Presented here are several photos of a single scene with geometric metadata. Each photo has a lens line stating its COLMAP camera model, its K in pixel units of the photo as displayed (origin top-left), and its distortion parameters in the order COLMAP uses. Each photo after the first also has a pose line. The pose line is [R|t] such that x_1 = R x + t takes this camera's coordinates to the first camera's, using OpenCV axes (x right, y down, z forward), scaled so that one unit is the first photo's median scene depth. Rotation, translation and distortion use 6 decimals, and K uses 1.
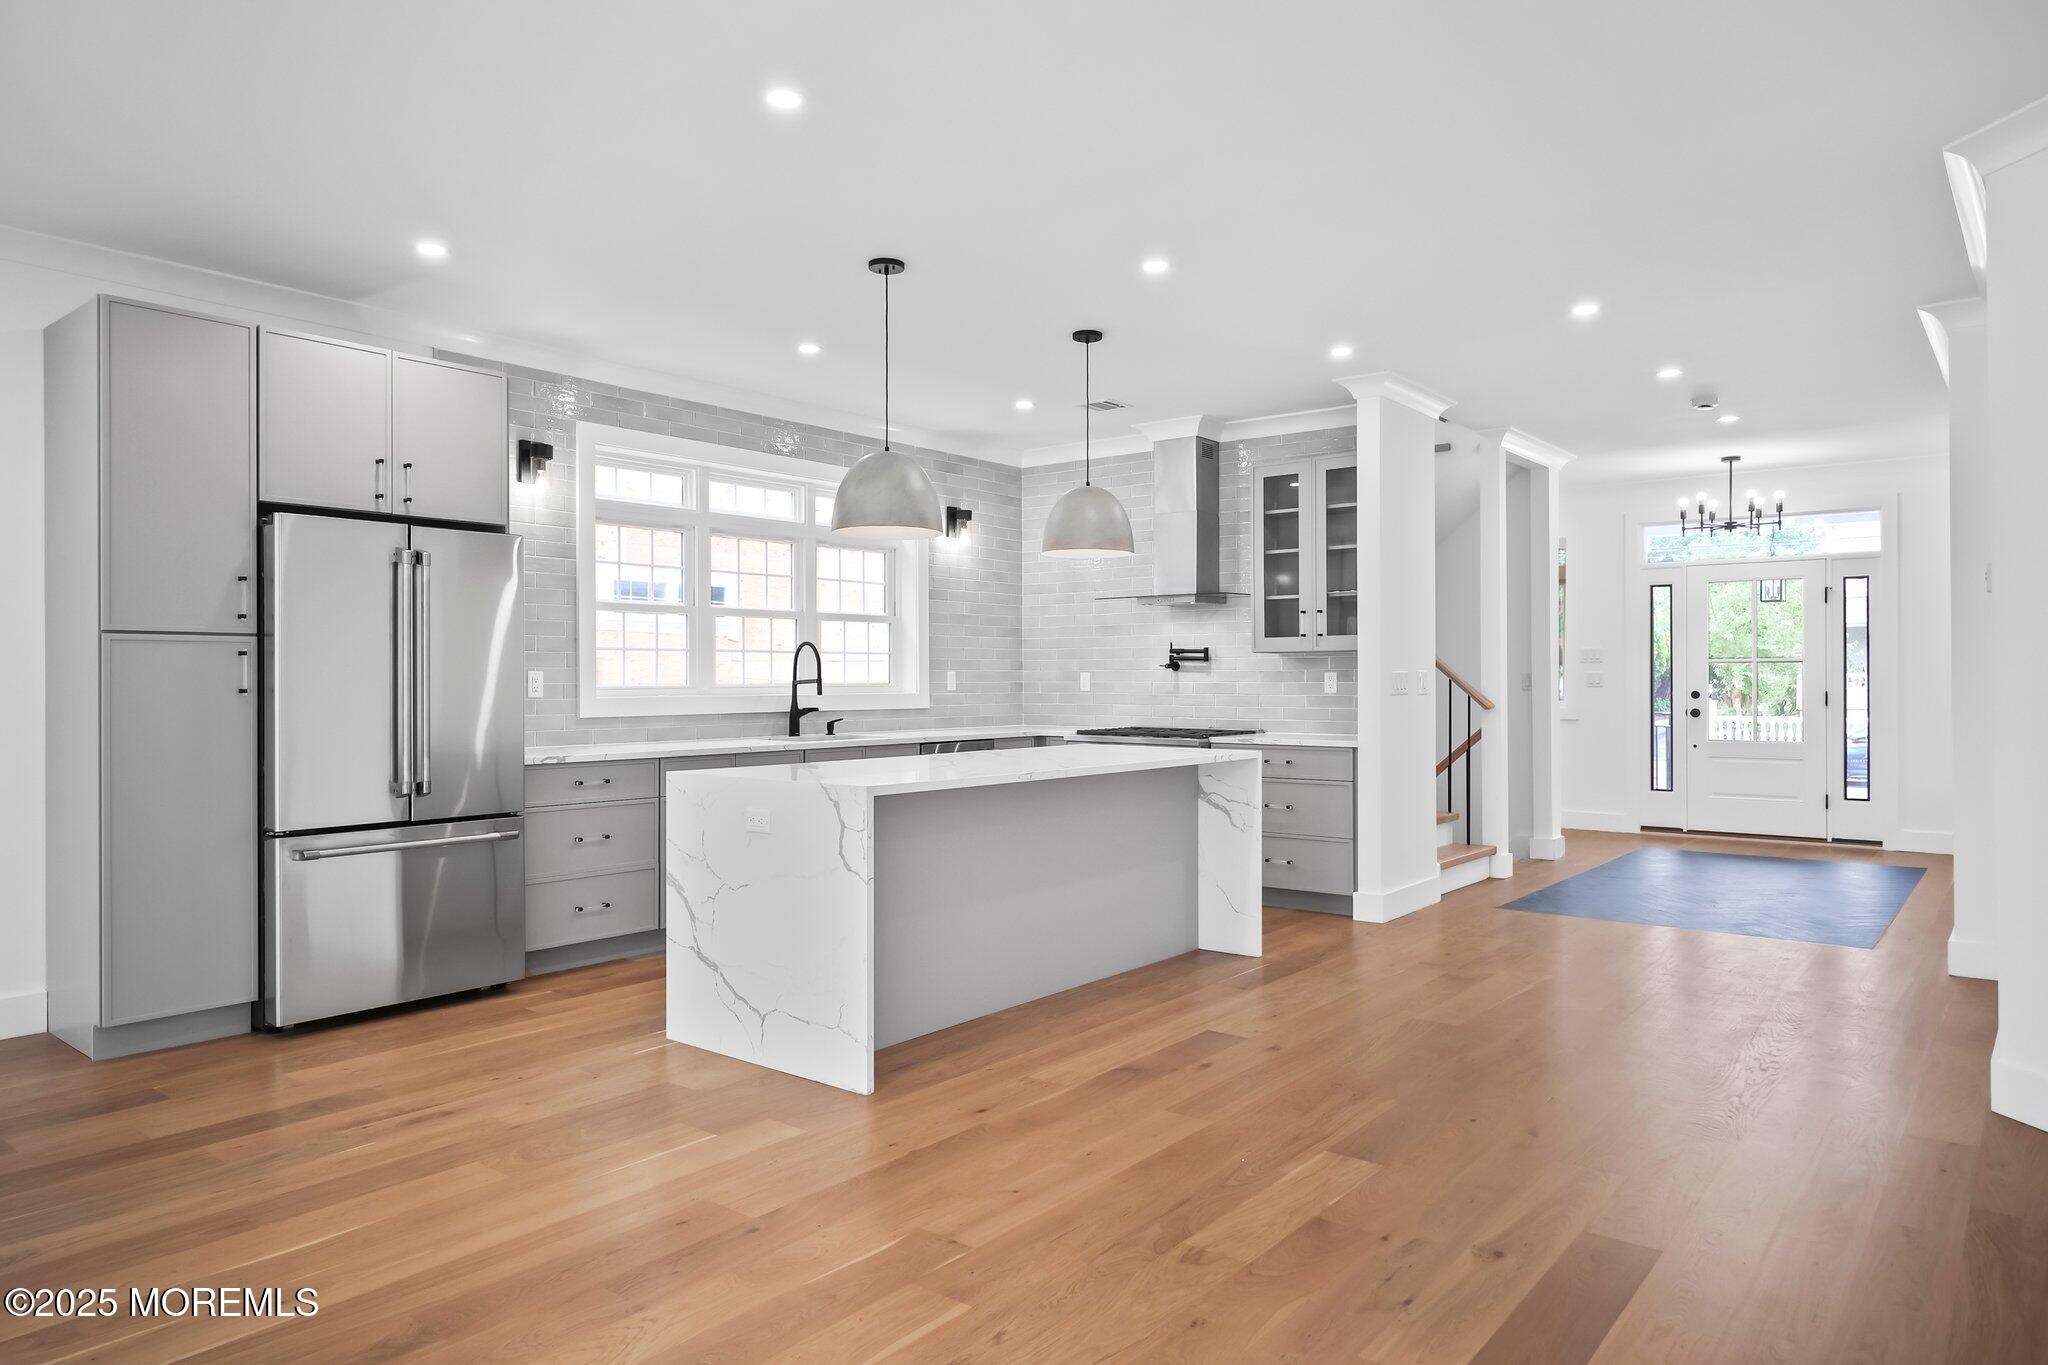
lens RADIAL K [[1267.5, 0, 1019.8], [0, 1267.5, 687.3], [0, 0, 1]] dist [-0.002340, -0.002044]
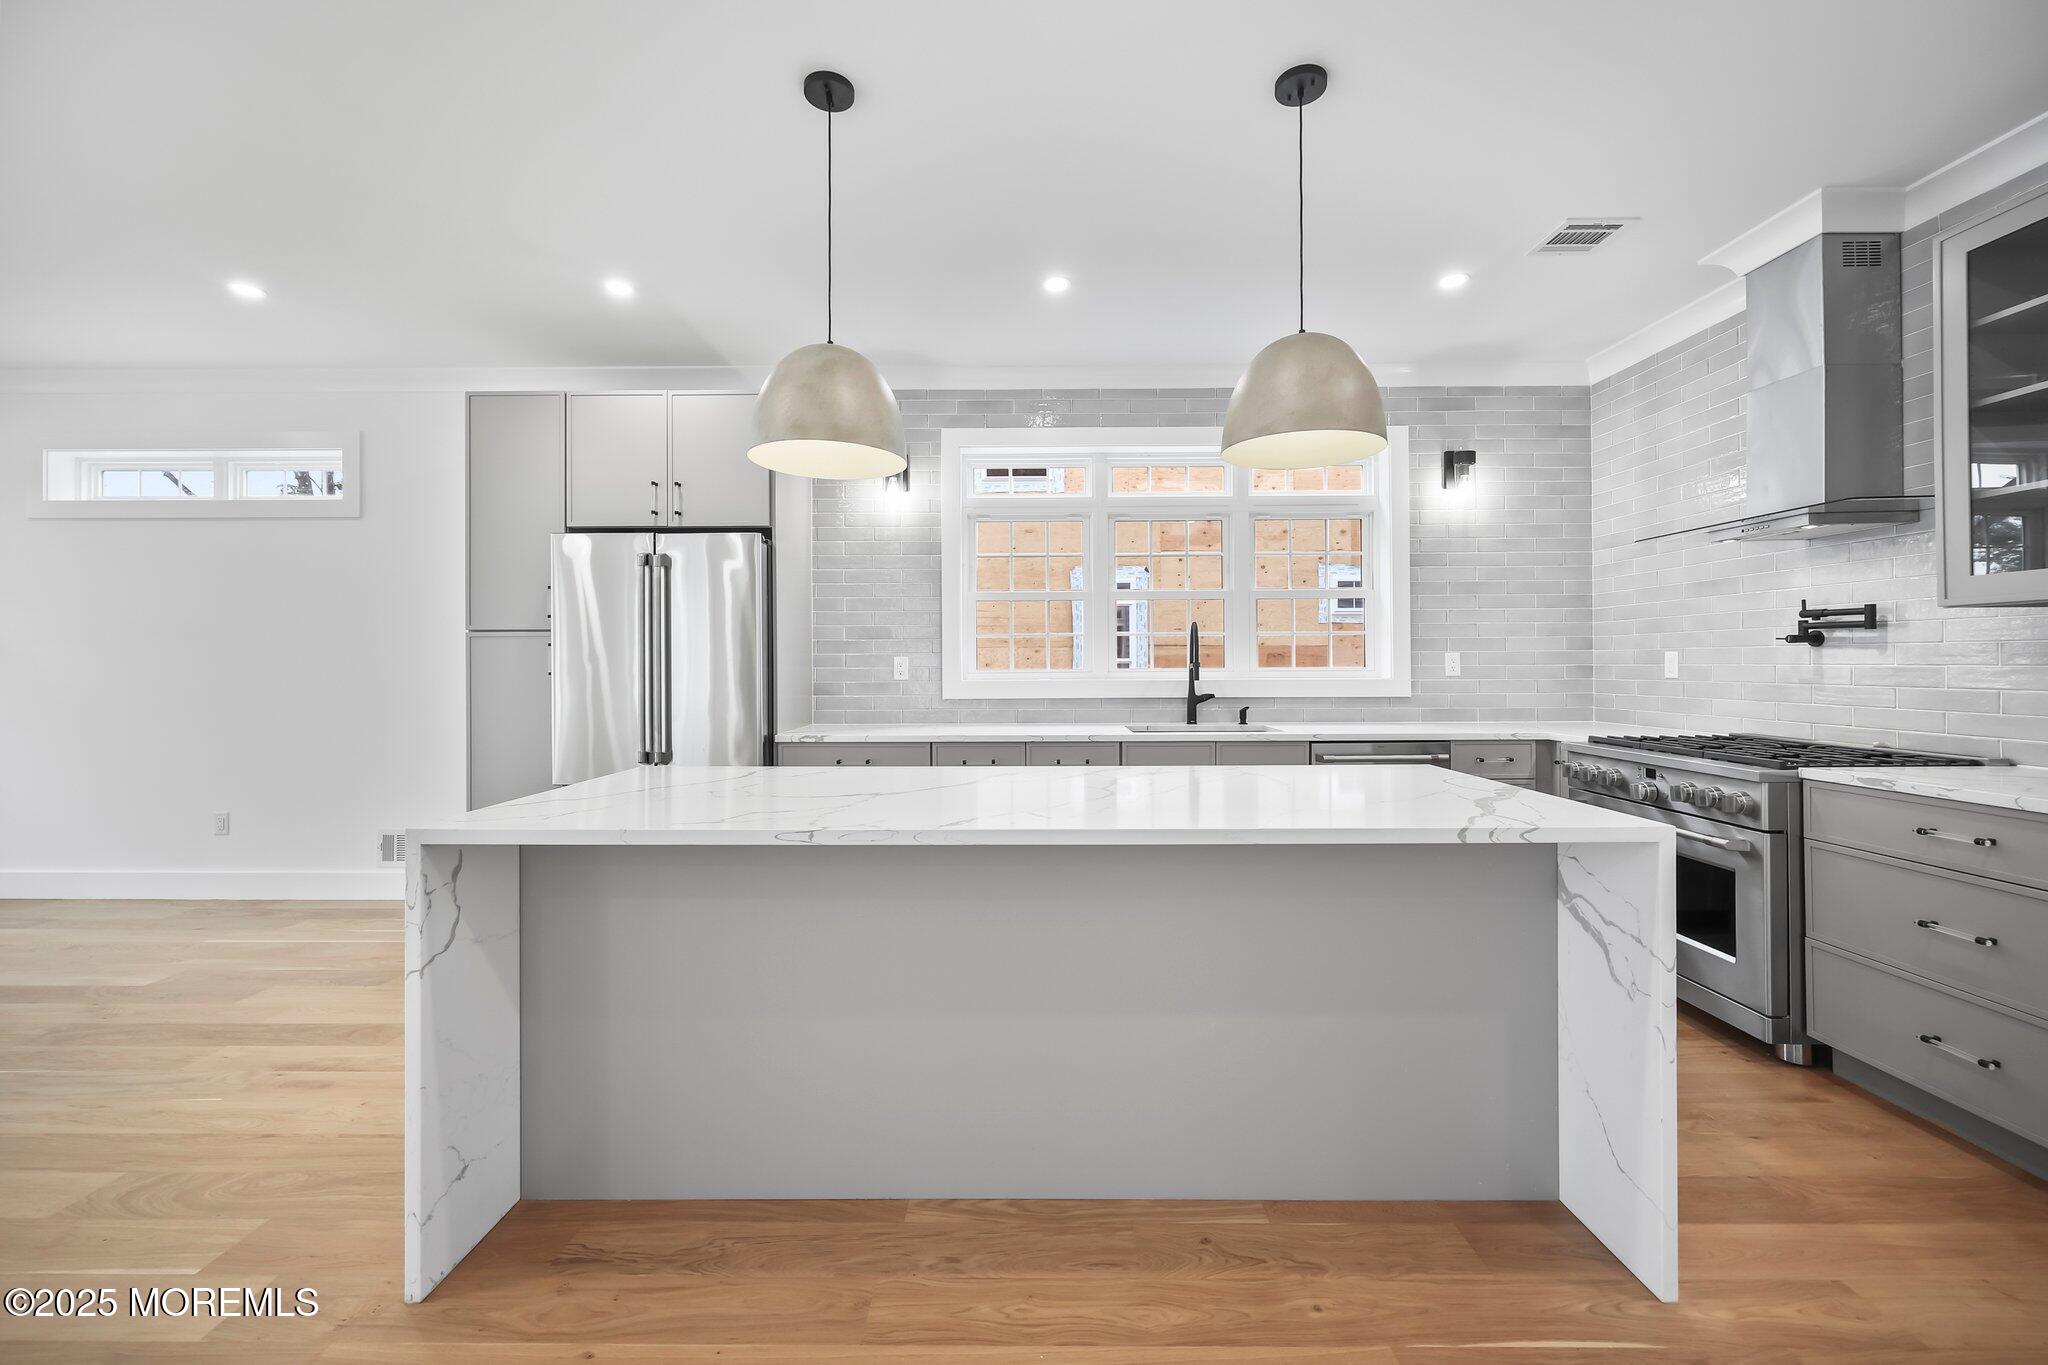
lens RADIAL K [[823.8, 0, 1027.2], [0, 823.8, 663.8], [0, 0, 1]] dist [-0.003670, 0.001003]
pose [[0.623889, -0.002710, -0.781508, 0.216581], [-0.001576, 0.999988, -0.004726, -0.002628], [0.781511, 0.004180, 0.623877, 0.520271]]
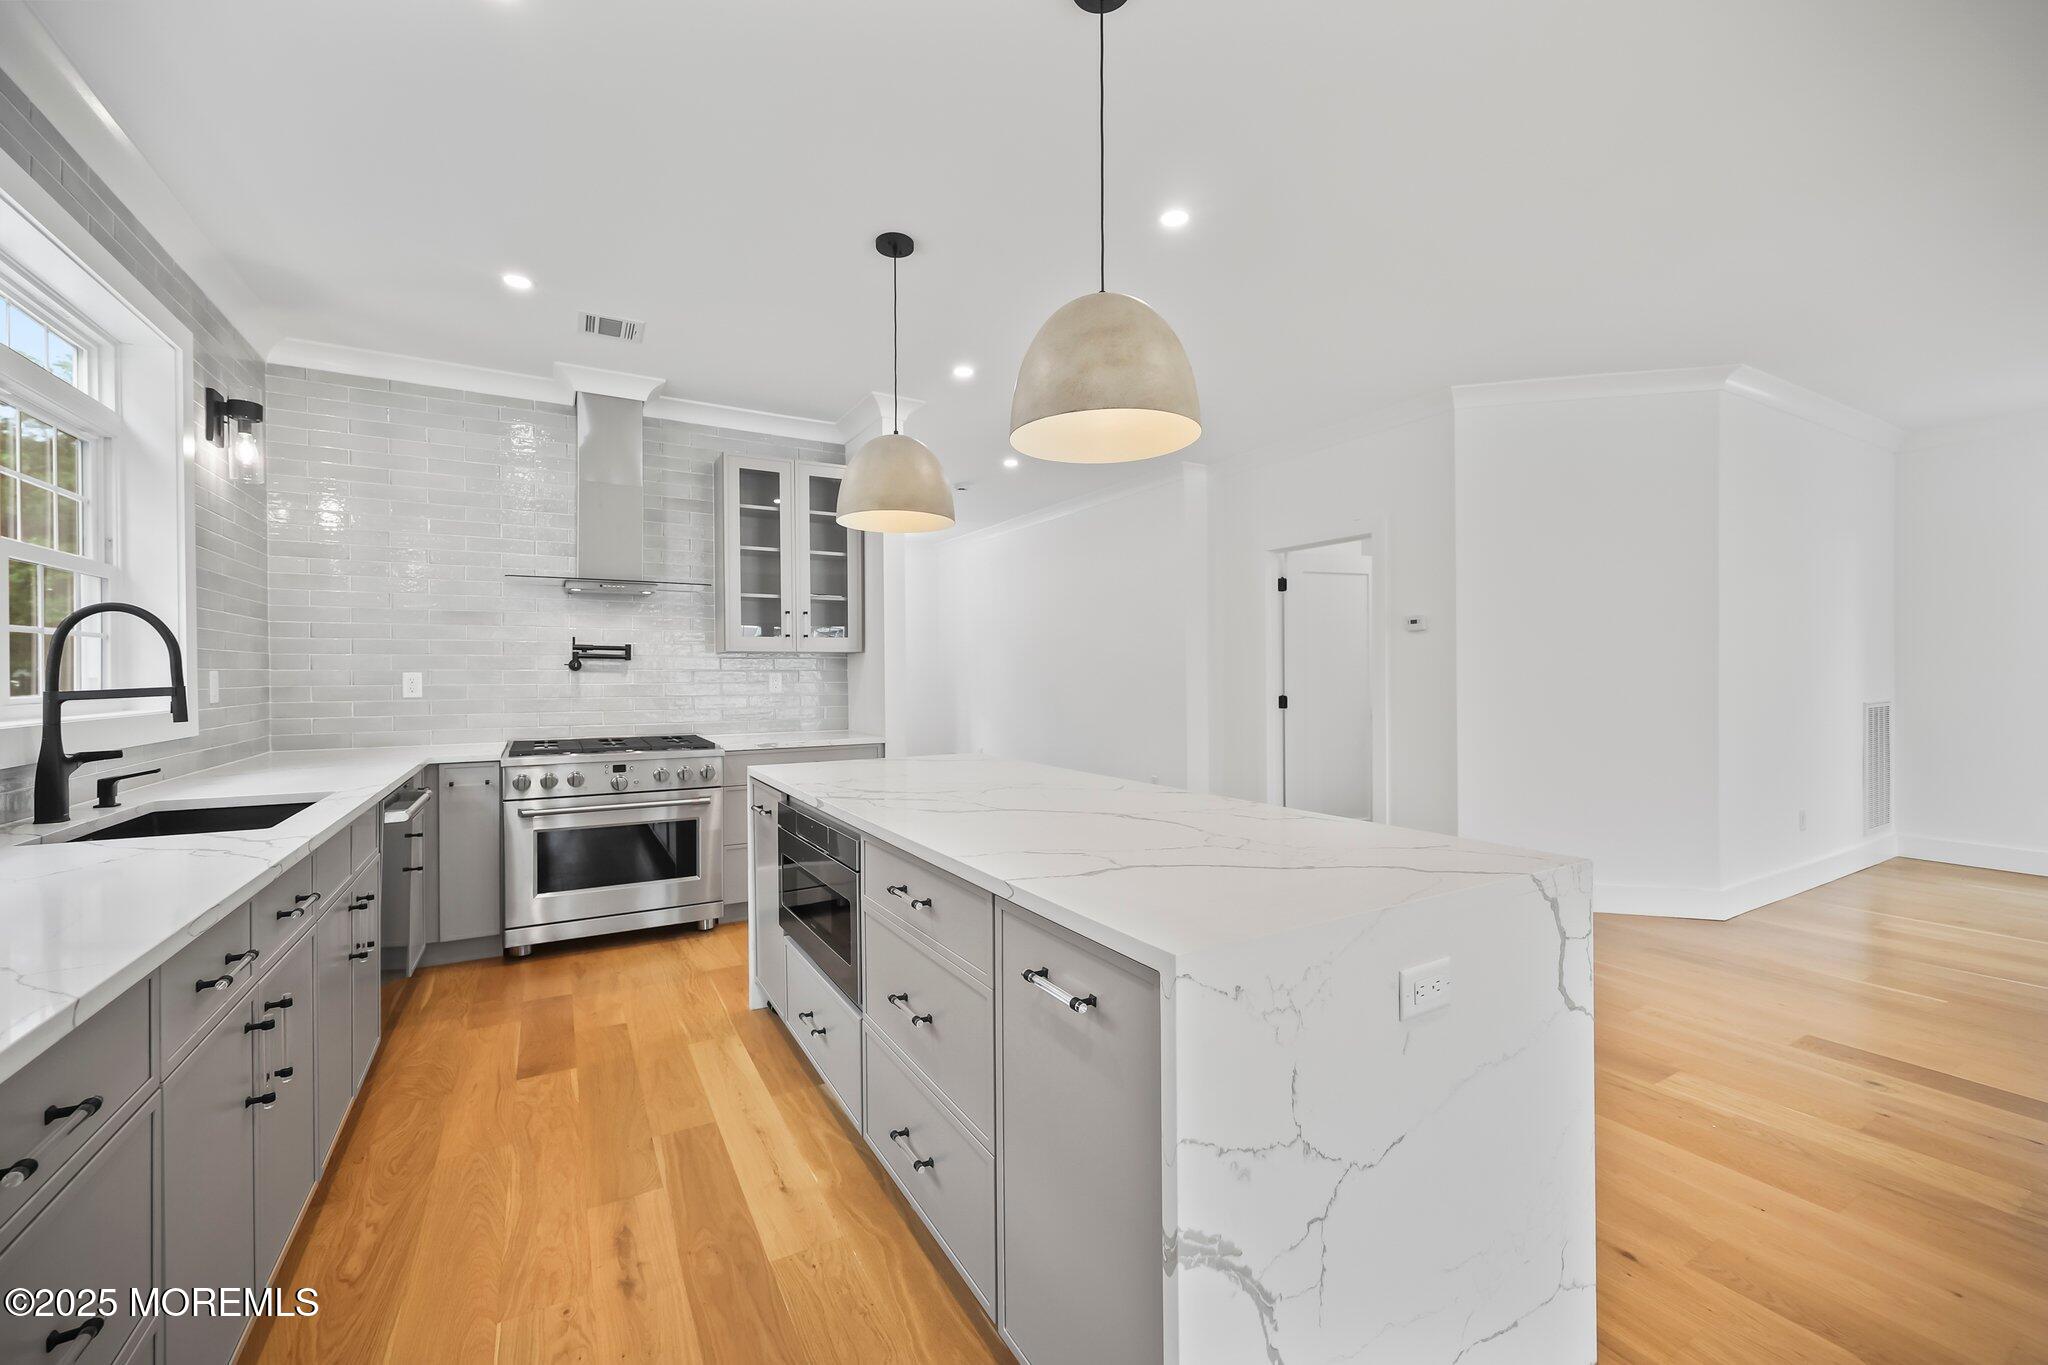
lens RADIAL K [[823.8, 0, 1020.7], [0, 823.8, 678.0], [0, 0, 1]] dist [-0.003670, 0.001003]
pose [[0.364607, -0.004864, 0.931149, -0.311548], [0.010040, 0.999949, 0.001292, -0.006599], [-0.931107, 0.008877, 0.364637, 0.586115]]
